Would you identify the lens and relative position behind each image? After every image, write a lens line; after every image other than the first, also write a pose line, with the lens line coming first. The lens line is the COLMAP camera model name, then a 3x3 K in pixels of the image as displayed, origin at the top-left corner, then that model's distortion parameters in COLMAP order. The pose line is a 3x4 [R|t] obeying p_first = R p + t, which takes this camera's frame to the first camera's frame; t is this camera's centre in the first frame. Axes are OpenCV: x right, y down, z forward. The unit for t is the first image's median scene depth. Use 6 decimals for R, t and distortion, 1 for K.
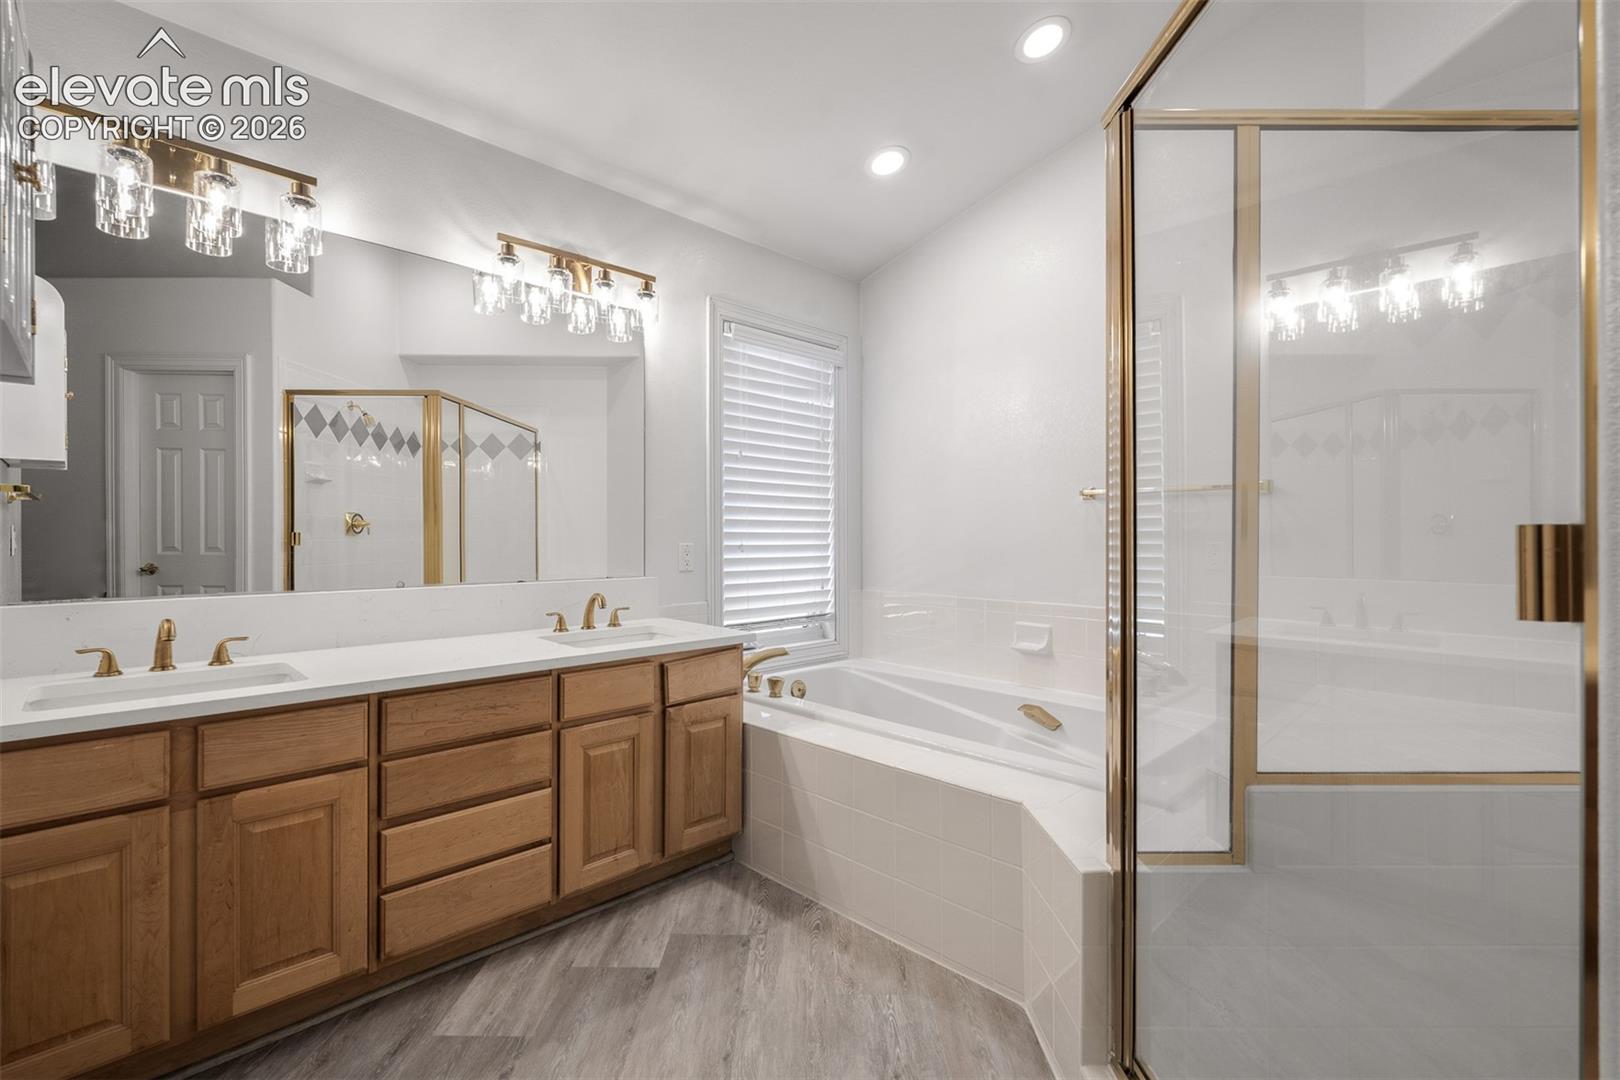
lens RADIAL K [[728.7, 0, 805.4], [0, 728.7, 533.8], [0, 0, 1]] dist [-0.001611, -0.001745]
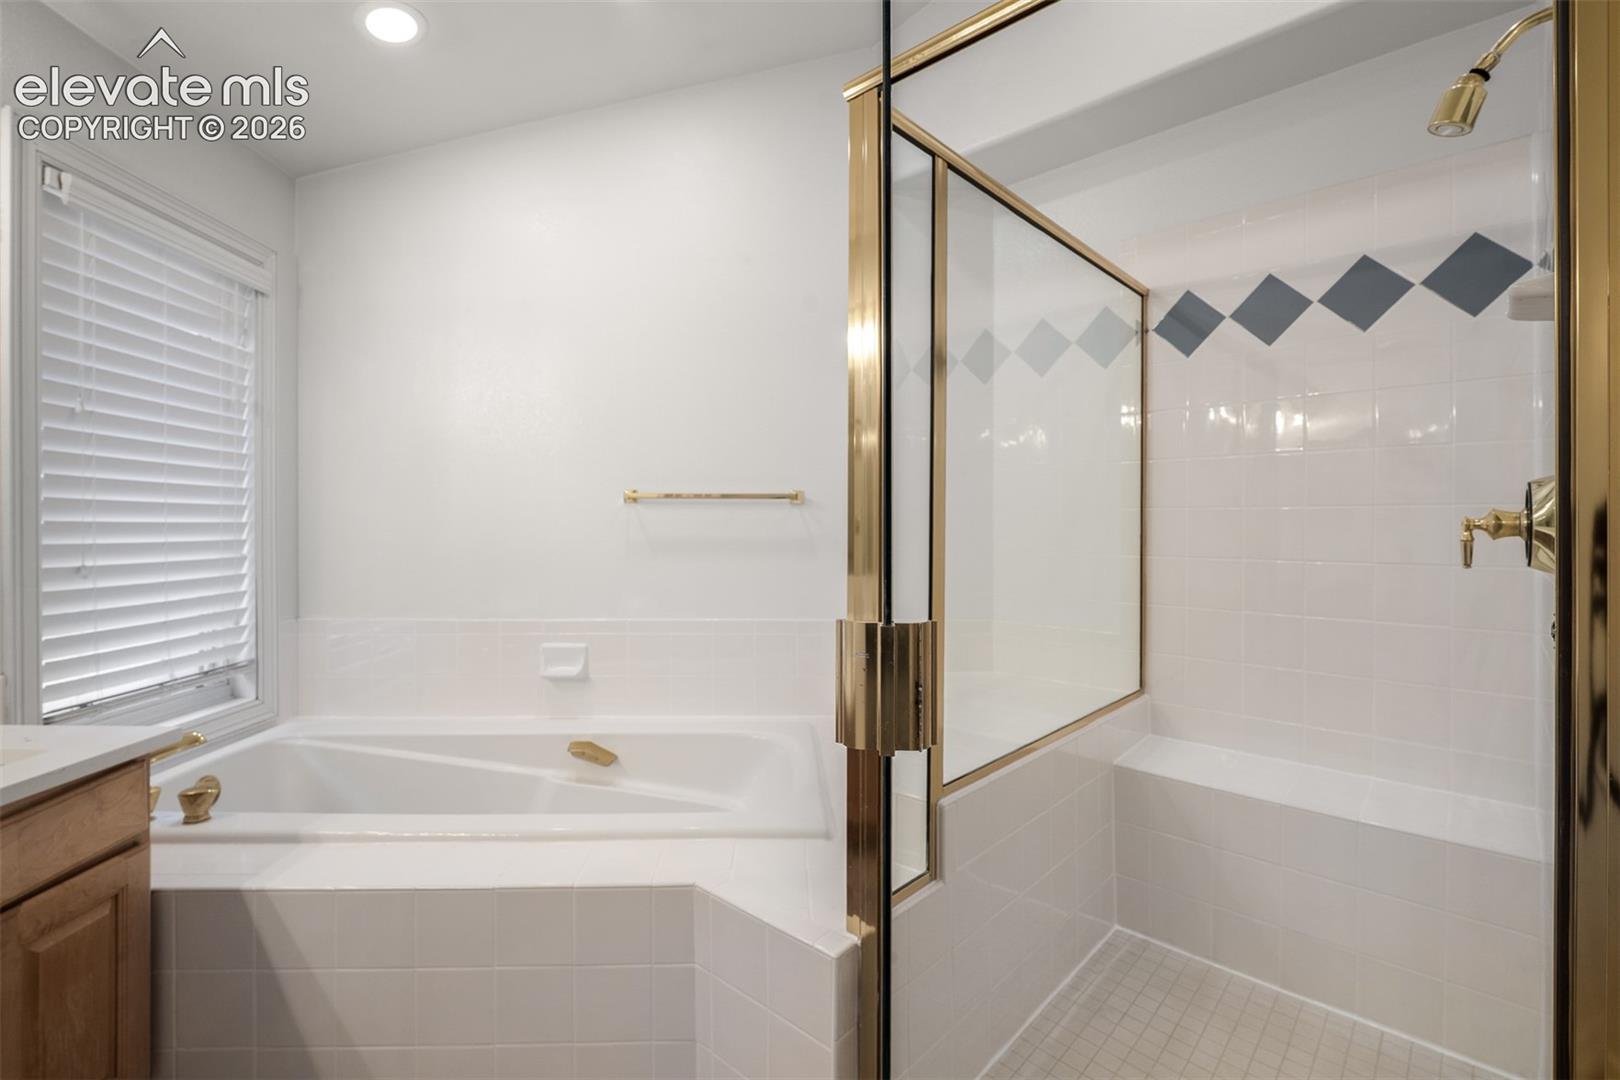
lens RADIAL K [[728.7, 0, 815.3], [0, 728.7, 526.0], [0, 0, 1]] dist [-0.001611, -0.001745]
pose [[0.677894, -0.000543, 0.735159, -0.119307], [-0.002776, 0.999991, 0.003298, -0.020445], [-0.735154, -0.004277, 0.677886, 0.194619]]
